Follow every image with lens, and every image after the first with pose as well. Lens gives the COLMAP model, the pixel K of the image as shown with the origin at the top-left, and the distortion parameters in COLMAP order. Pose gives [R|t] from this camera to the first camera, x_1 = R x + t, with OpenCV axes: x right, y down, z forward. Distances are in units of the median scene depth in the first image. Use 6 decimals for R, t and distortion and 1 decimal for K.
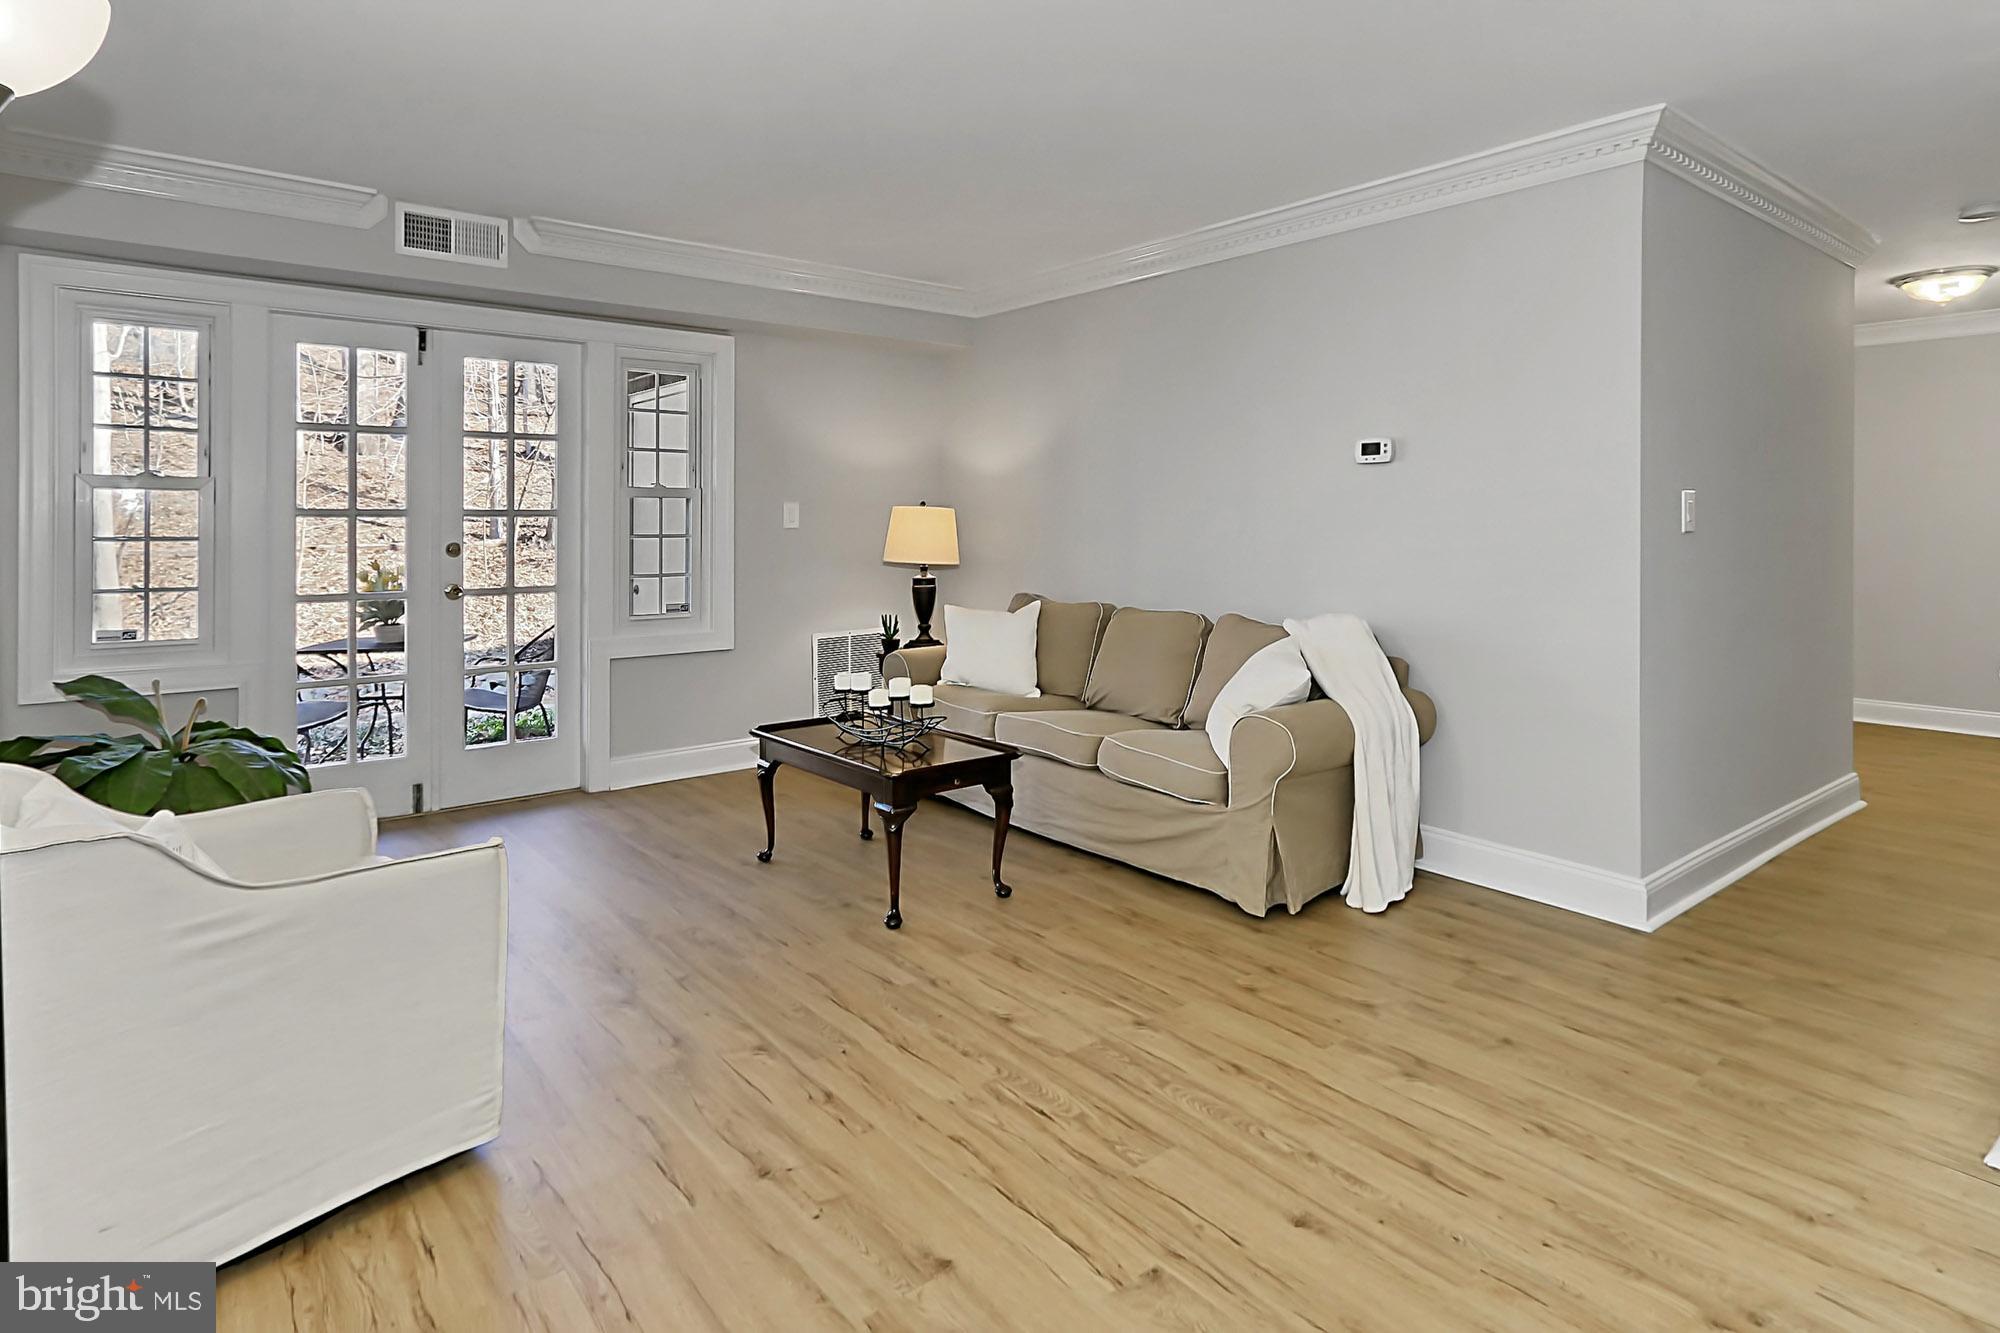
lens RADIAL K [[1026.4, 0, 883.4], [0, 1026.4, 522.7], [0, 0, 1]] dist [-0.000537, 0.001405]
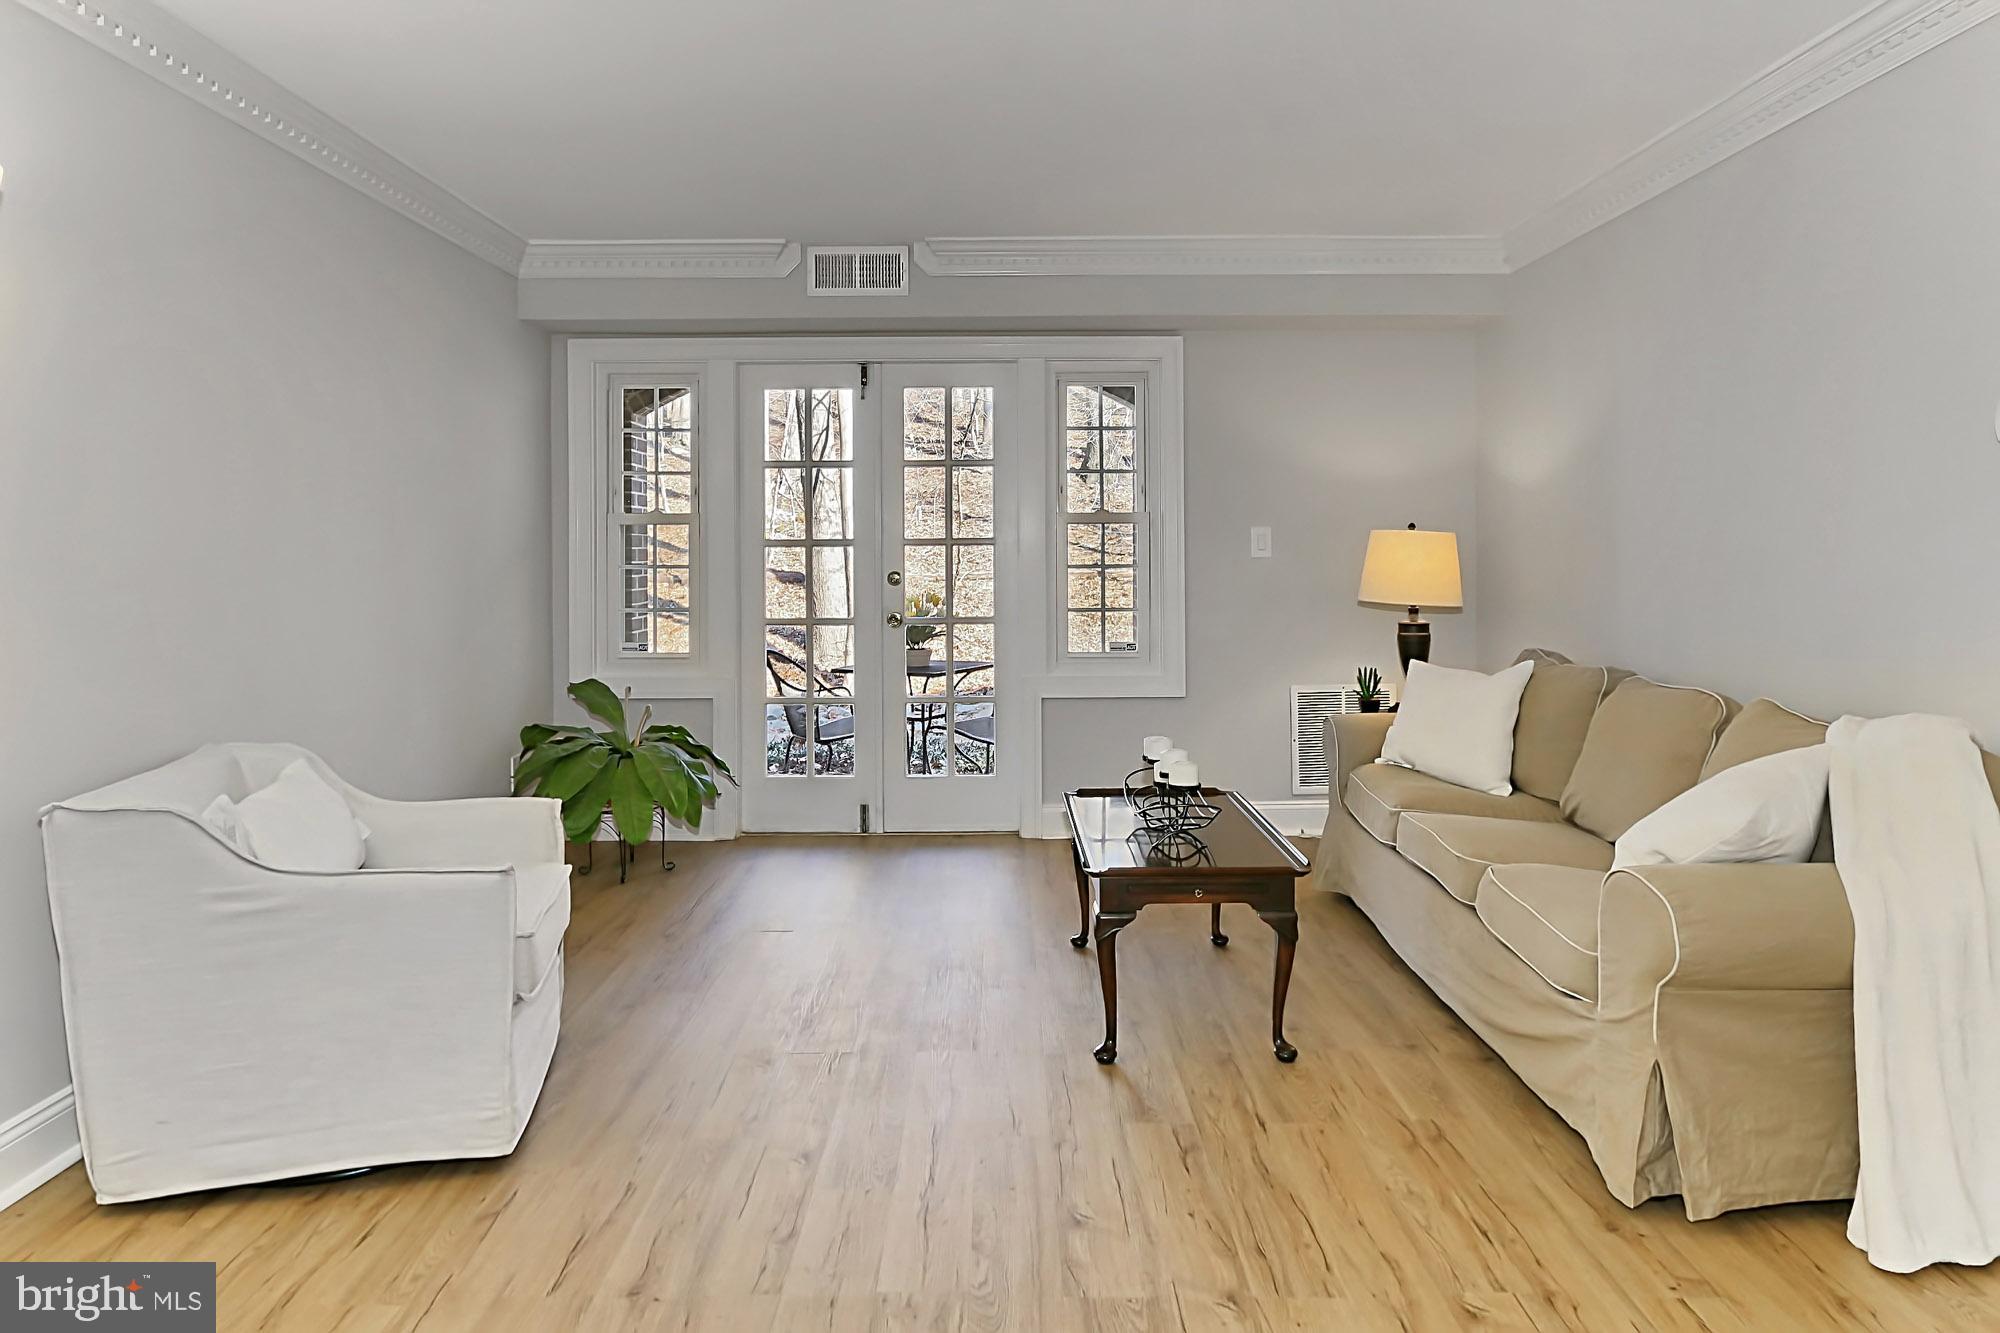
lens RADIAL K [[1091.2, 0, 1022.6], [0, 1091.2, 552.0], [0, 0, 1]] dist [-0.009140, 0.001638]
pose [[0.816200, -0.001888, -0.577766, 0.348023], [0.003356, 0.999993, 0.001473, -0.001462], [0.577759, -0.003141, 0.816201, 0.215722]]
